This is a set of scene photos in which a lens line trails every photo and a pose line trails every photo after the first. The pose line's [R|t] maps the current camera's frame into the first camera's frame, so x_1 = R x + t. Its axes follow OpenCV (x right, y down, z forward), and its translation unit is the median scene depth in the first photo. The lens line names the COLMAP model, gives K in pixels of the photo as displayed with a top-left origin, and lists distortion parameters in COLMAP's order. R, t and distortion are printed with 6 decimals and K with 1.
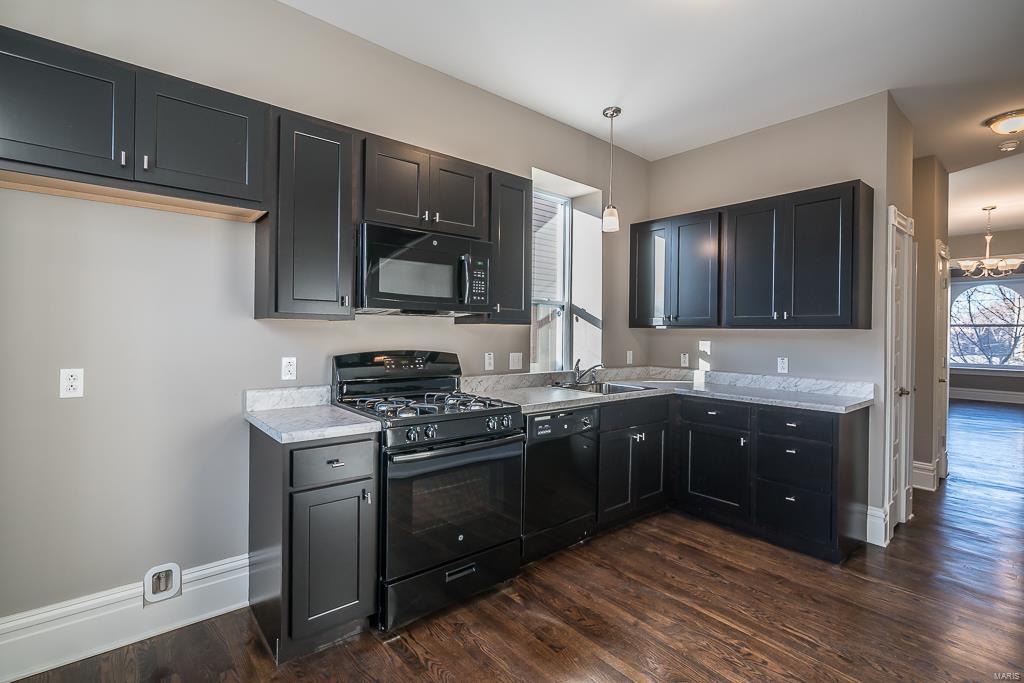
lens RADIAL K [[475.7, 0, 507.0], [0, 475.7, 337.1], [0, 0, 1]] dist [-0.010255, 0.002704]
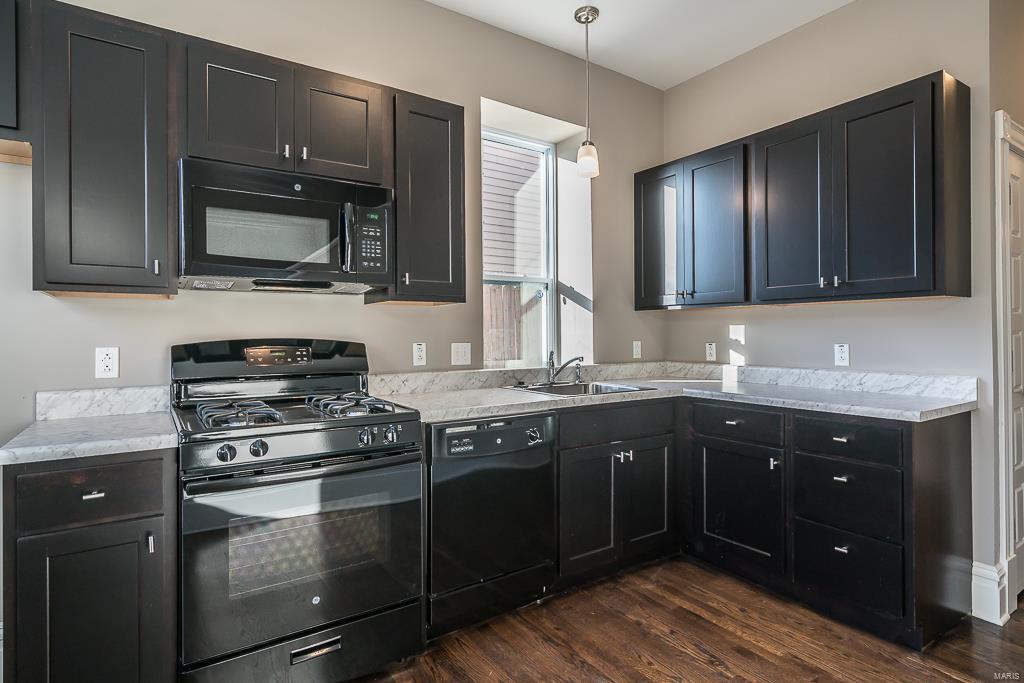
lens RADIAL K [[539.2, 0, 510.9], [0, 539.2, 337.1], [0, 0, 1]] dist [0.001448, -0.000161]
pose [[0.994439, -0.018902, -0.103602, 0.202562], [0.018233, 0.999806, -0.007395, 0.034259], [0.103722, 0.005465, 0.994591, 0.174199]]
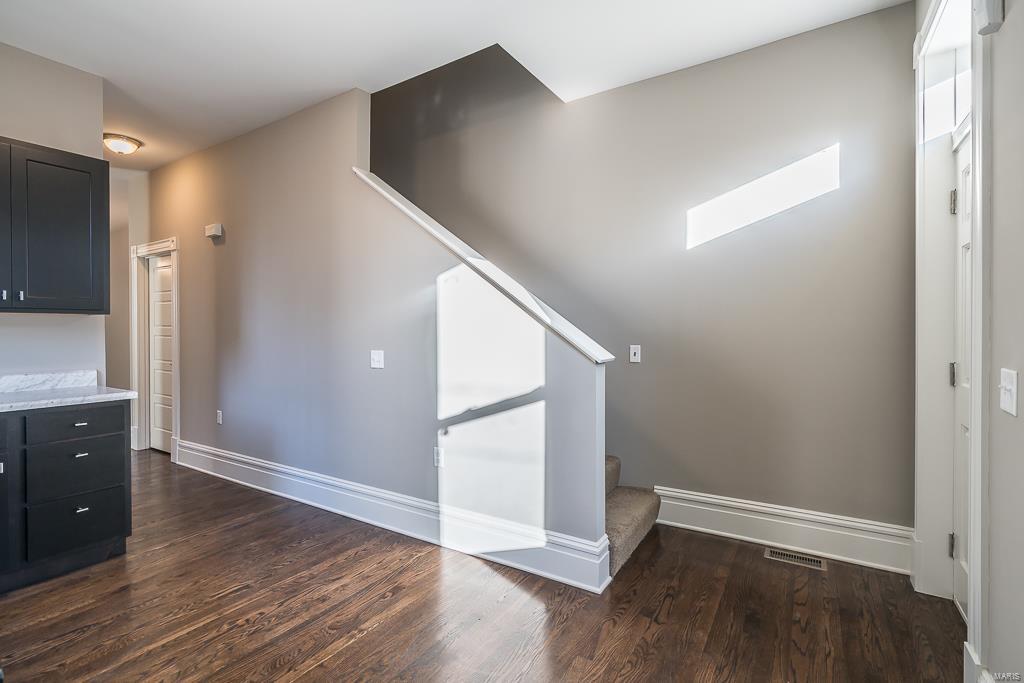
lens RADIAL K [[475.7, 0, 507.4], [0, 475.7, 333.2], [0, 0, 1]] dist [-0.010255, 0.002704]
pose [[-0.311008, -0.018612, 0.950225, -0.428732], [0.005474, 0.999757, 0.021374, 0.004414], [-0.950391, 0.011849, -0.310831, 0.493597]]
